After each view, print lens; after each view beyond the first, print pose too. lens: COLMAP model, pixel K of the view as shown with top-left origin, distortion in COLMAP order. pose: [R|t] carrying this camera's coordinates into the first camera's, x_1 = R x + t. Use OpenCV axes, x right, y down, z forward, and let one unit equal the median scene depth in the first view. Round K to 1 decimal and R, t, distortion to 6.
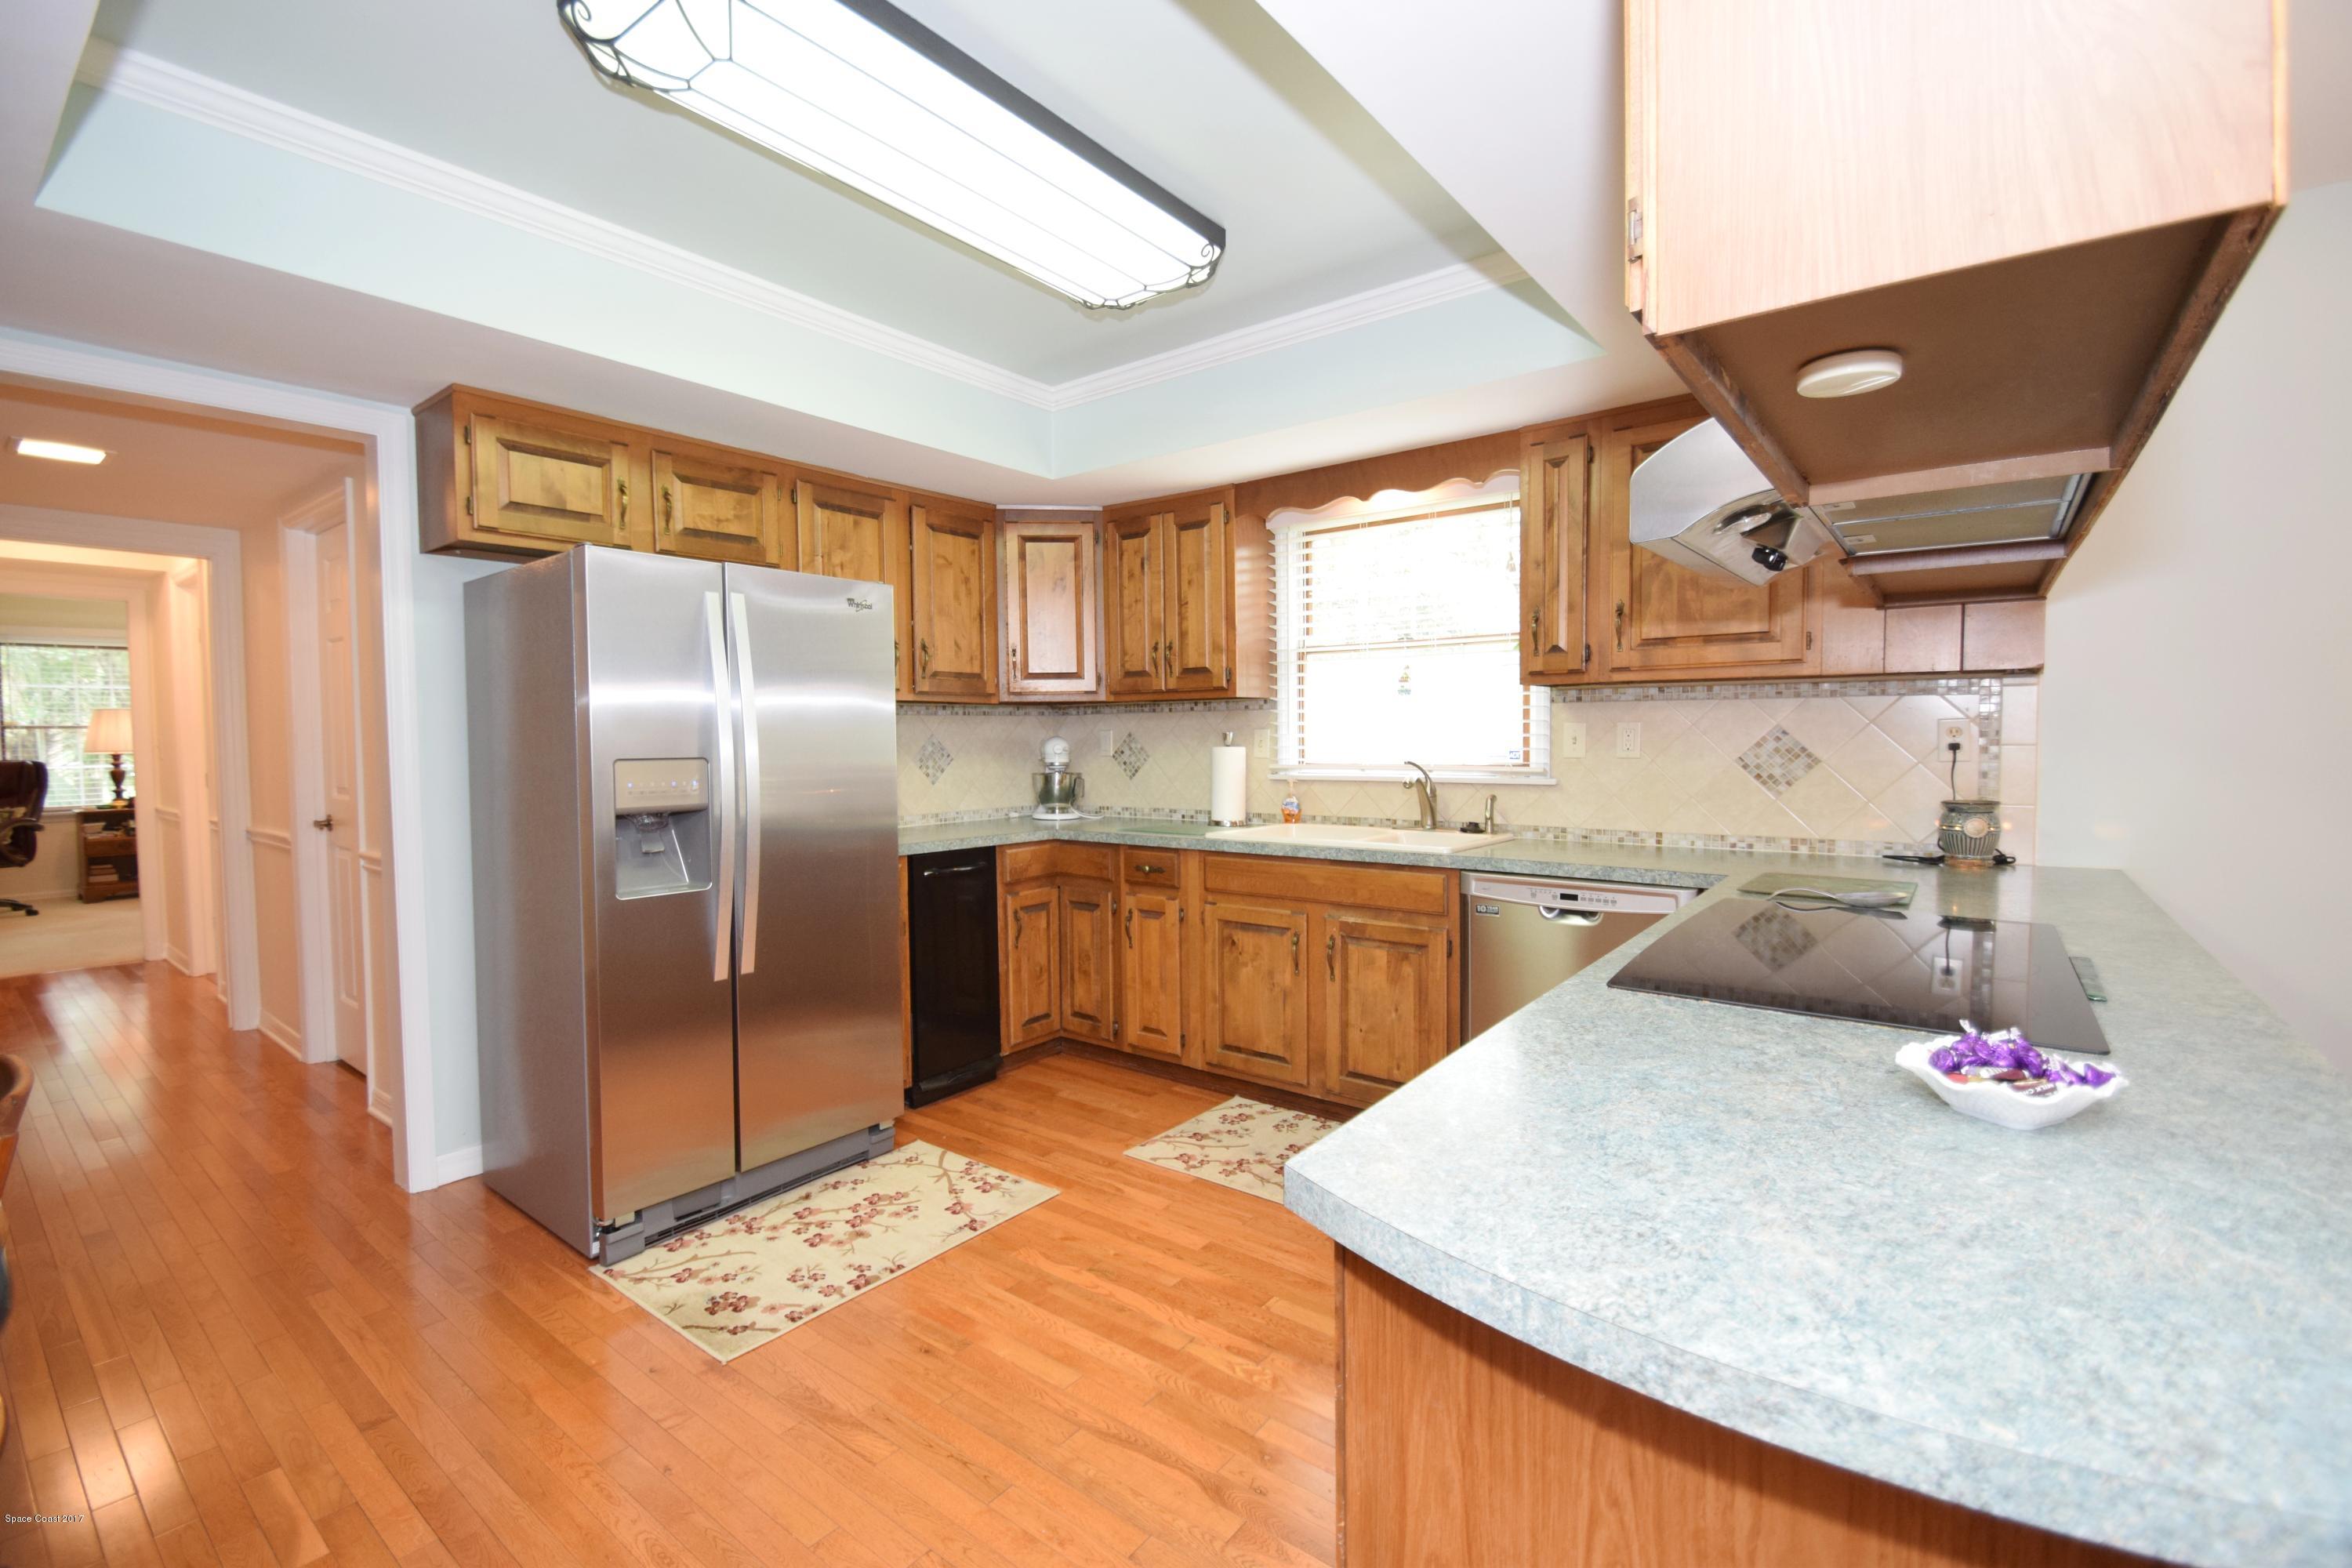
lens RADIAL K [[1021.8, 0, 1159.2], [0, 1021.8, 776.6], [0, 0, 1]] dist [-0.012603, -0.001634]
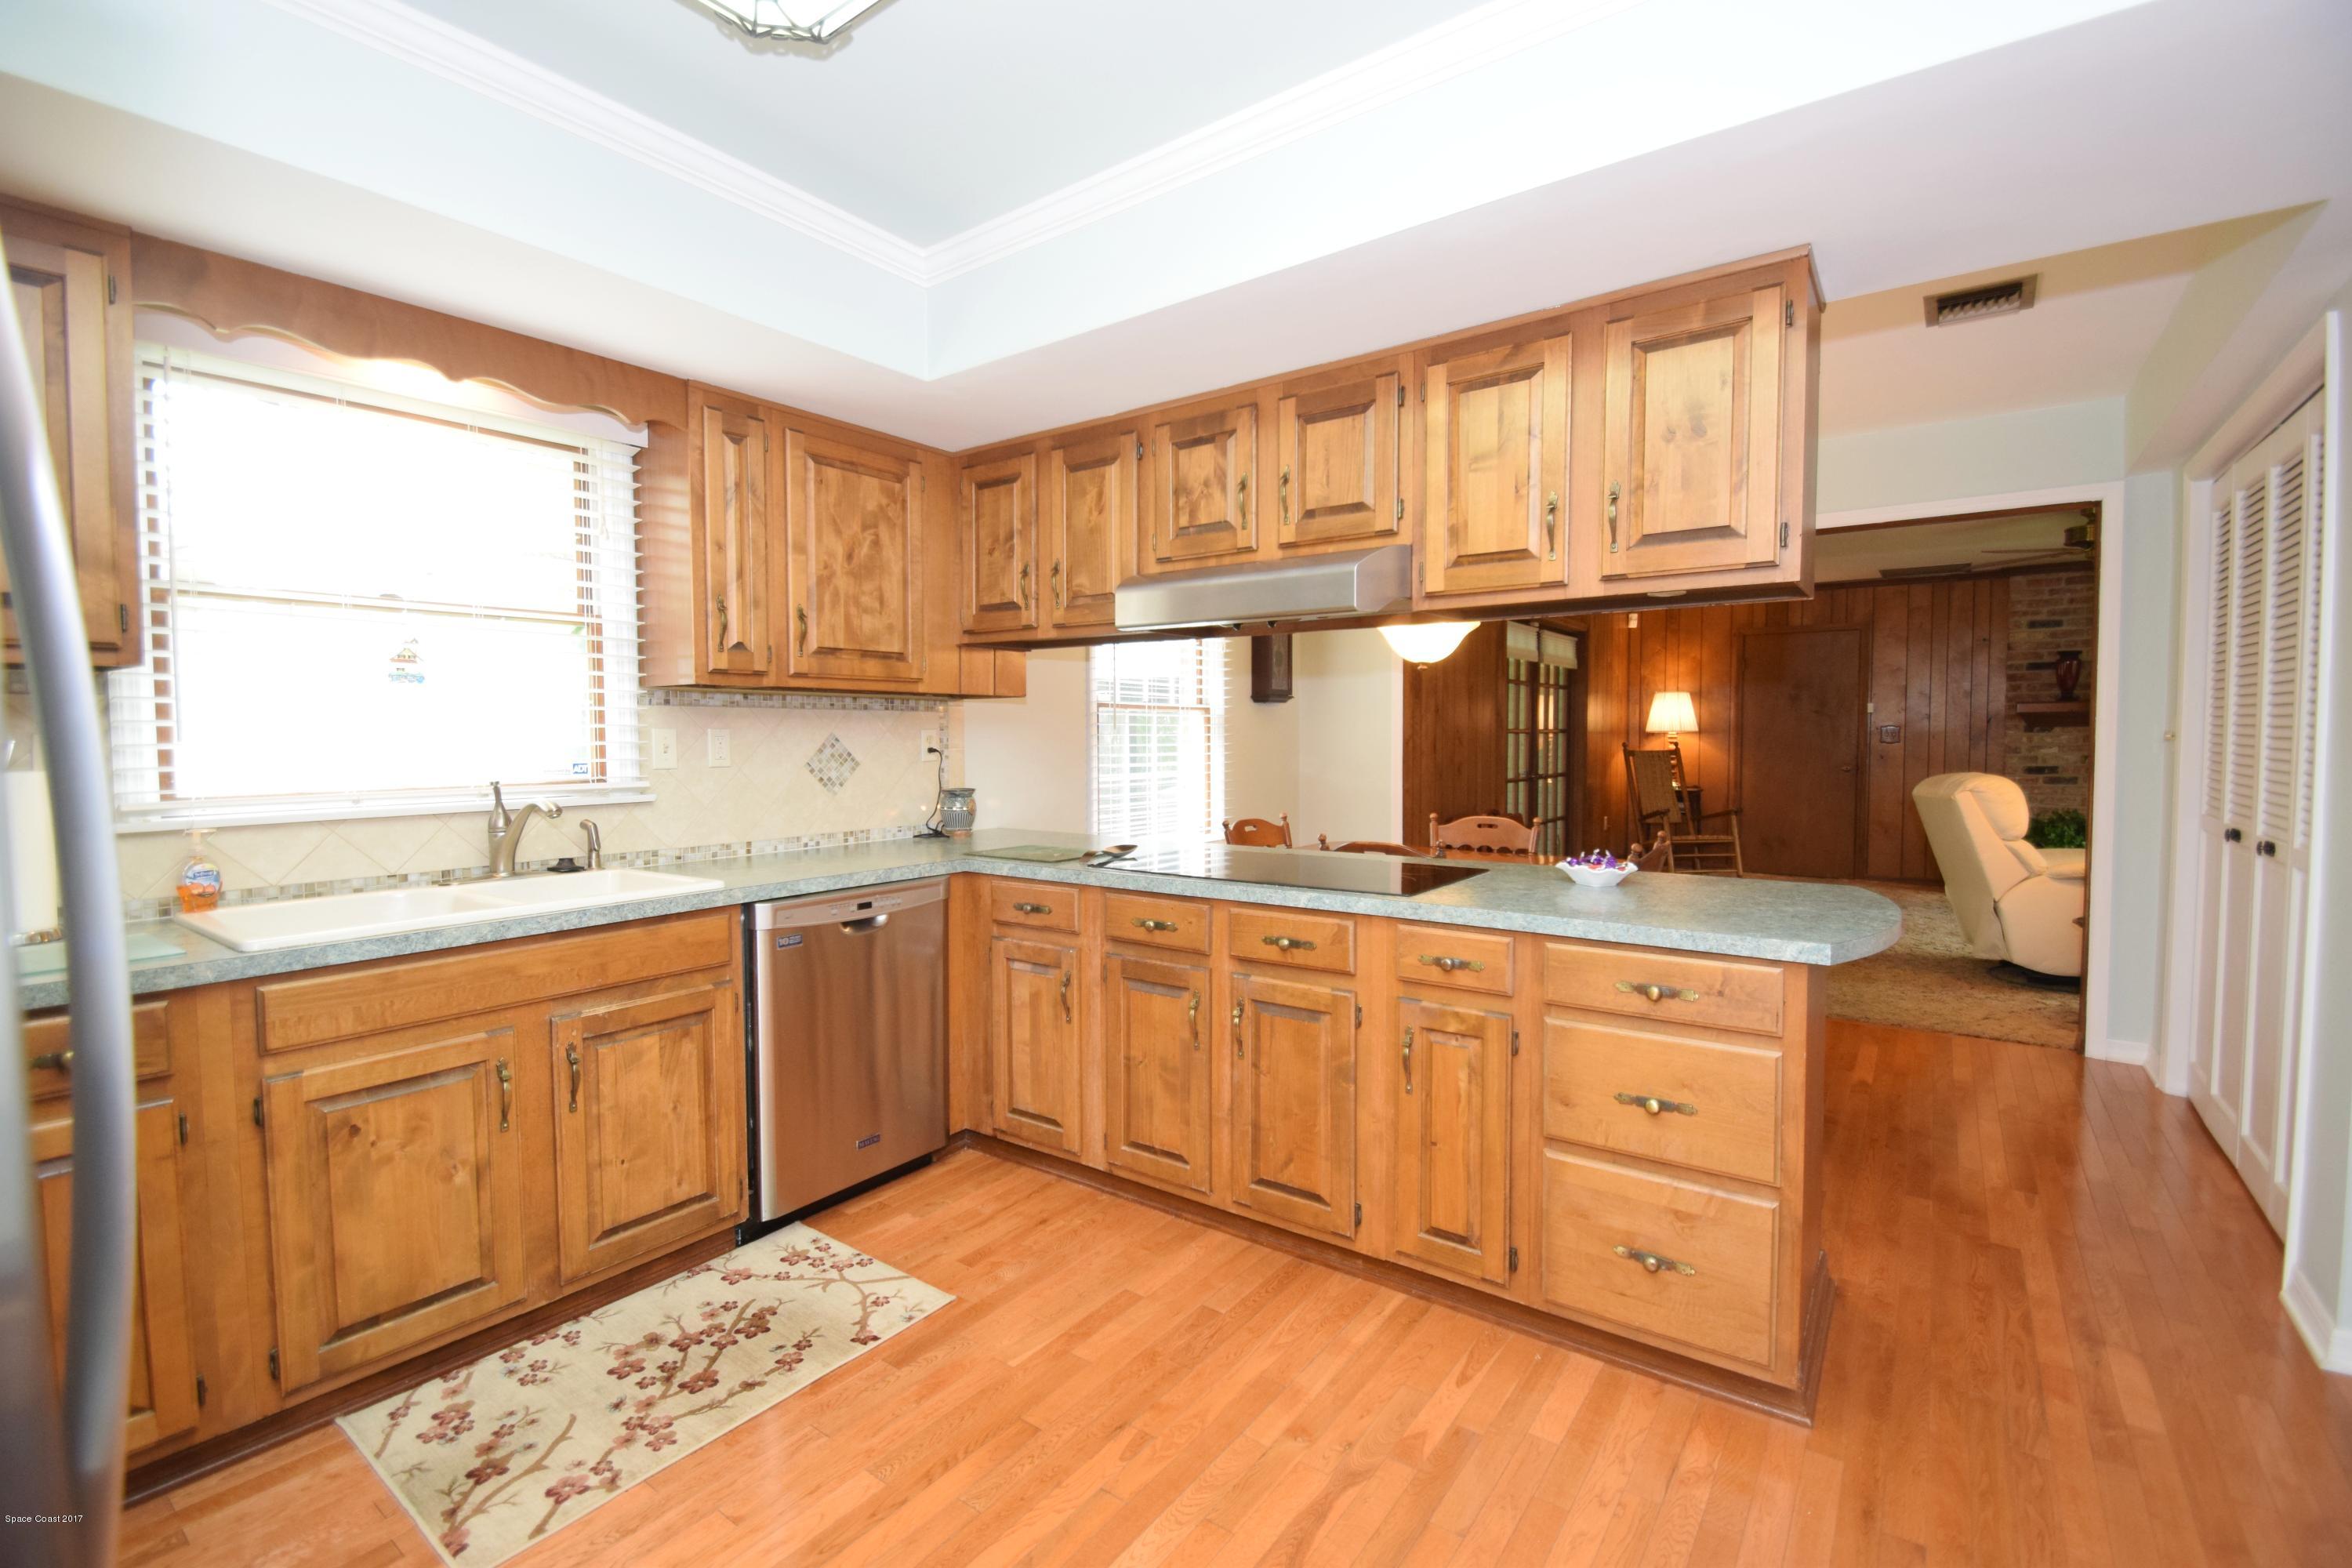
lens RADIAL K [[1021.8, 0, 1153.1], [0, 1021.8, 774.6], [0, 0, 1]] dist [-0.012603, -0.001634]
pose [[-0.025506, -0.030471, 0.999210, -0.495816], [0.046765, 0.998405, 0.031640, -0.022361], [-0.998580, 0.047535, -0.024040, 0.629620]]
